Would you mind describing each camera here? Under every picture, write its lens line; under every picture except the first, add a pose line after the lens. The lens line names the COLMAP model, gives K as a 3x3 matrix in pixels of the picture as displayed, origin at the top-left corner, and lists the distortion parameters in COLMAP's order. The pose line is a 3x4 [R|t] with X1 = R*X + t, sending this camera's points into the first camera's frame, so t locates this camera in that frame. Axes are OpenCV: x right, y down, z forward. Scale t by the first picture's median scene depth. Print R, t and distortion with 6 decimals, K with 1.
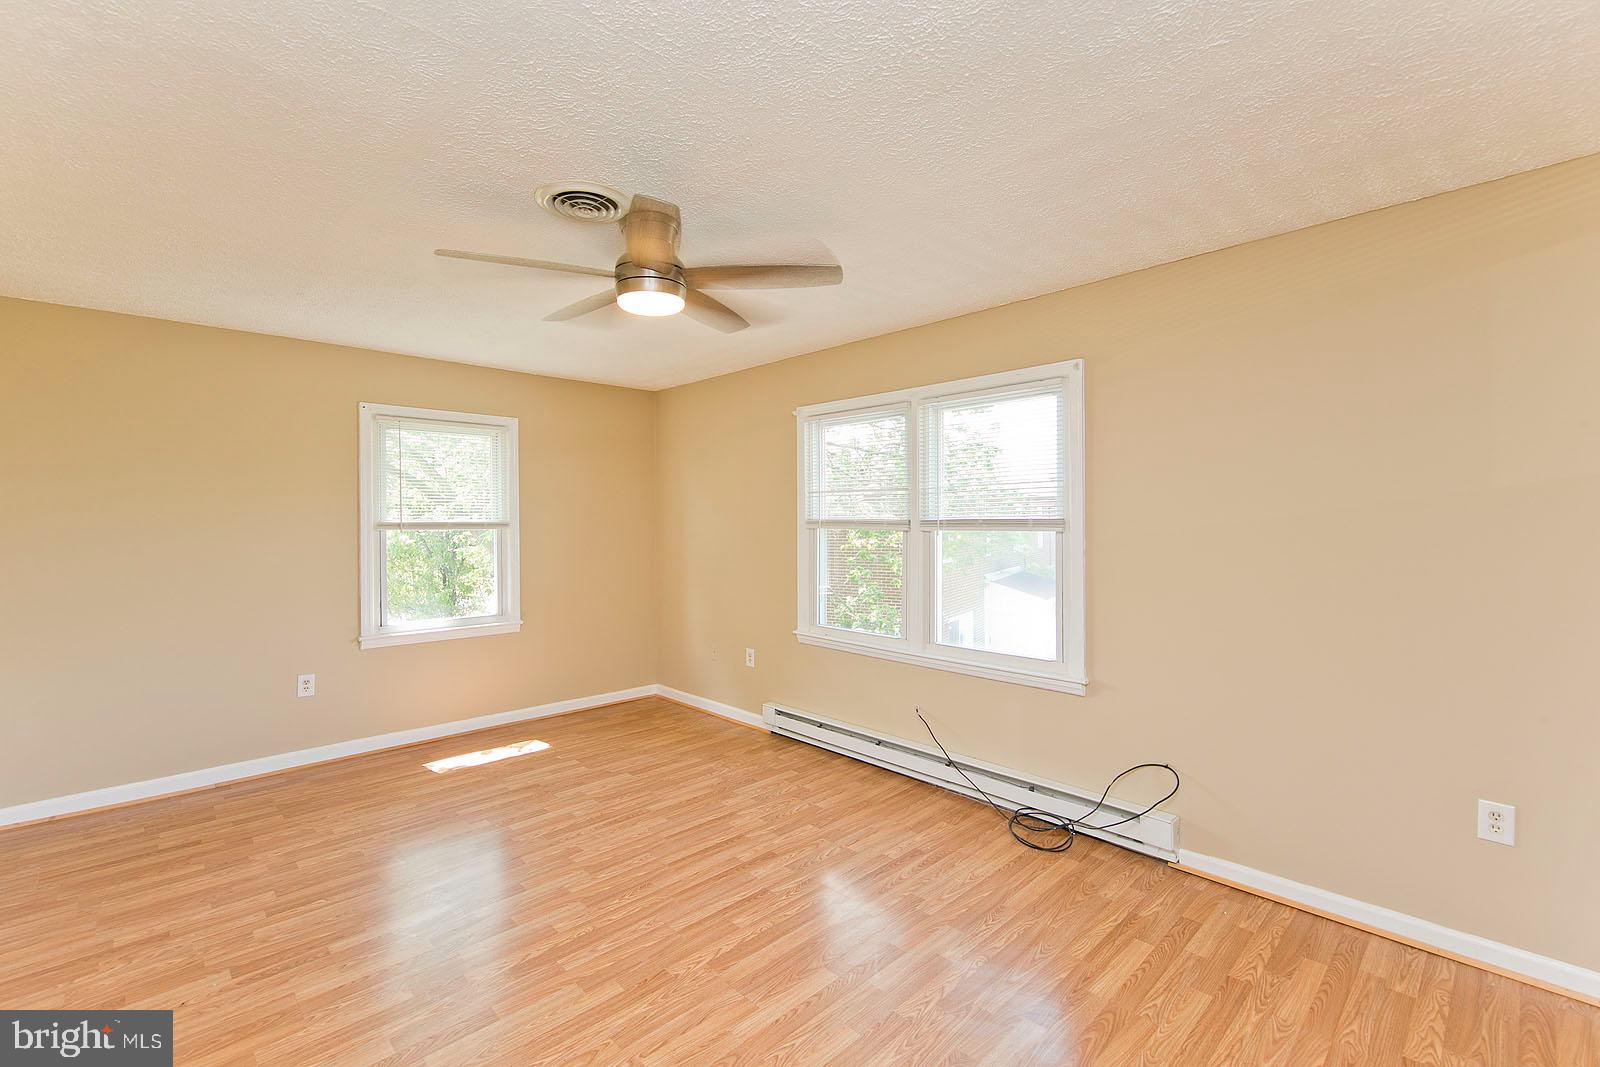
lens RADIAL K [[700.0, 0, 802.6], [0, 700.0, 528.5], [0, 0, 1]] dist [0.001426, -0.000868]
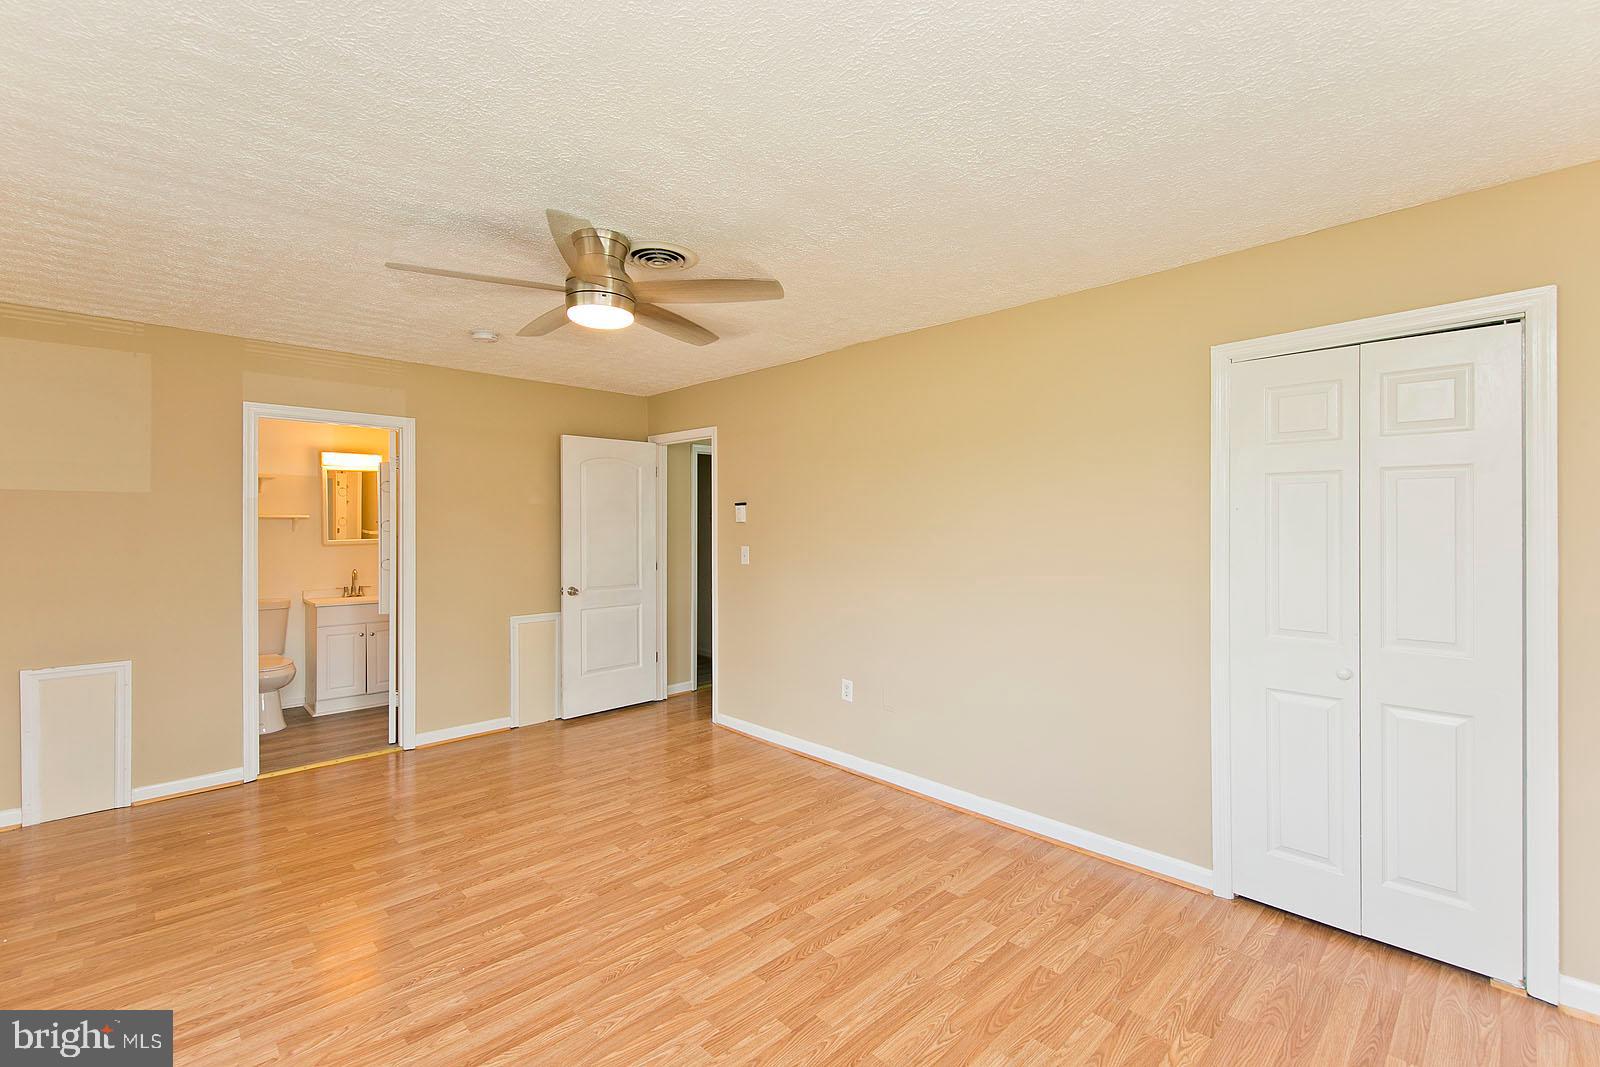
lens RADIAL K [[700.0, 0, 802.6], [0, 700.0, 528.5], [0, 0, 1]] dist [0.001426, -0.000868]
pose [[-0.999973, 0.006161, -0.004095, -0.420699], [0.006087, 0.999819, 0.018013, -0.022640], [0.004205, 0.017988, -0.999829, 1.689812]]
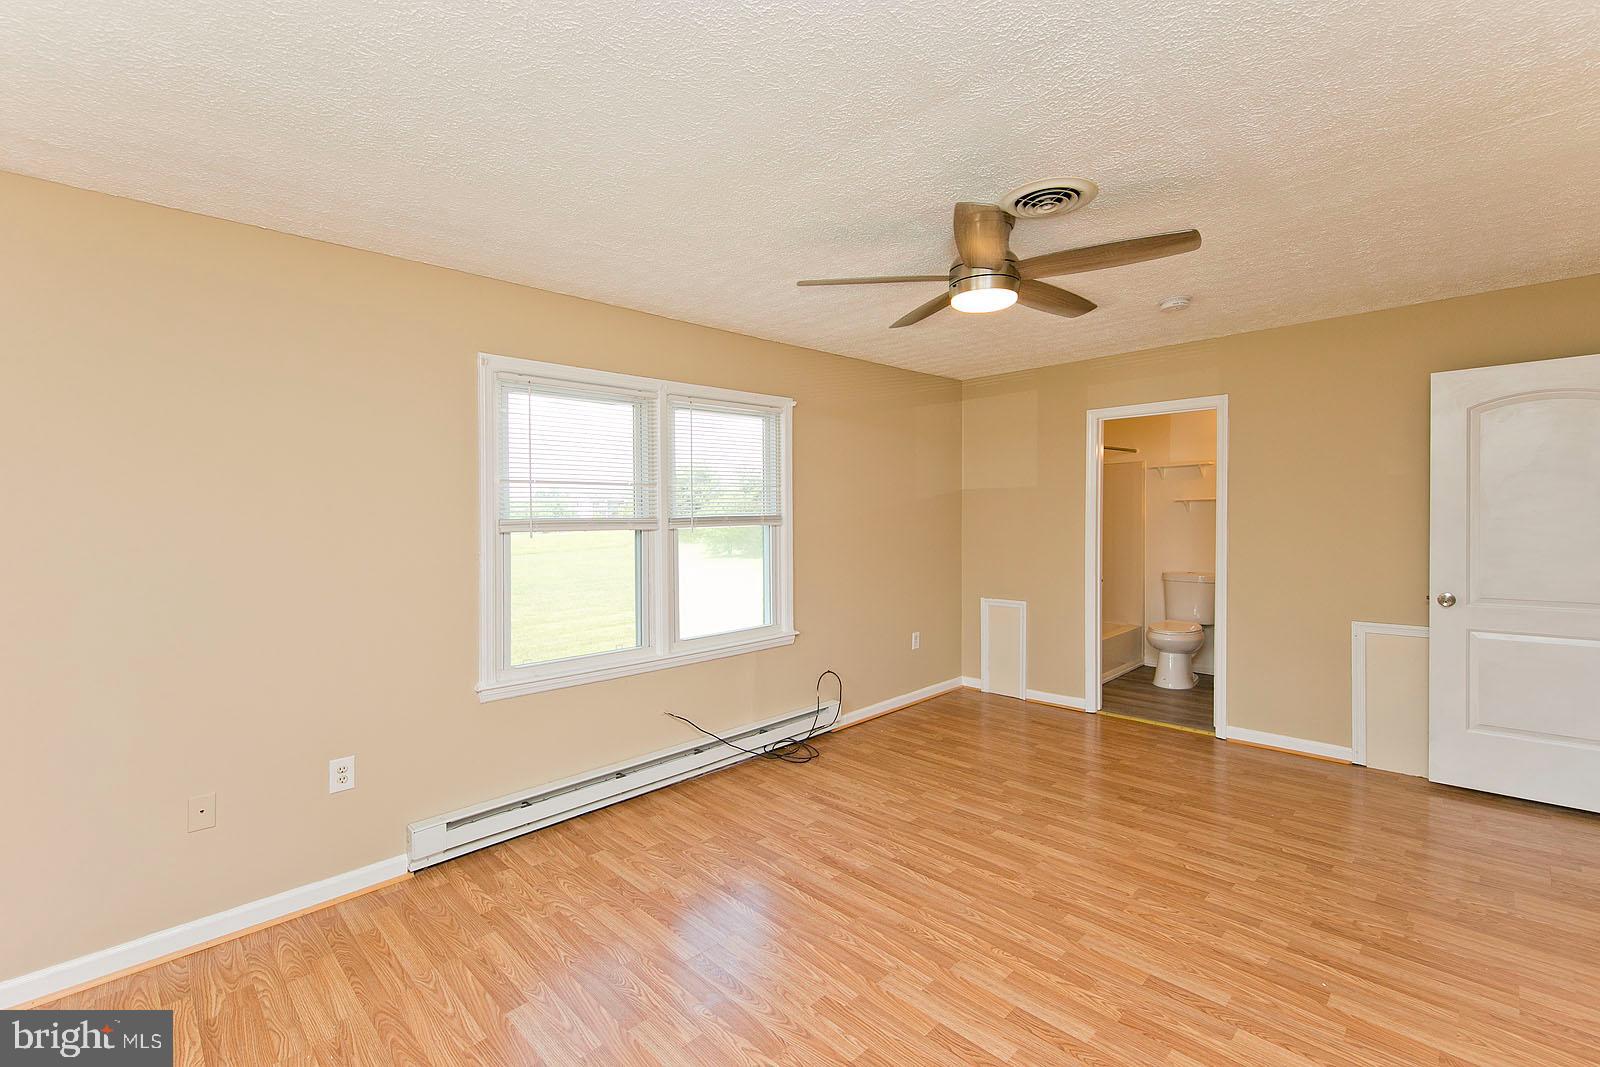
lens RADIAL K [[697.7, 0, 799.9], [0, 697.7, 516.9], [0, 0, 1]] dist [0.012117, -0.000579]
pose [[-0.014426, -0.001614, 0.999895, -1.038260], [0.027396, 0.999623, 0.002009, -0.013414], [-0.999521, 0.027422, -0.014376, 1.059430]]
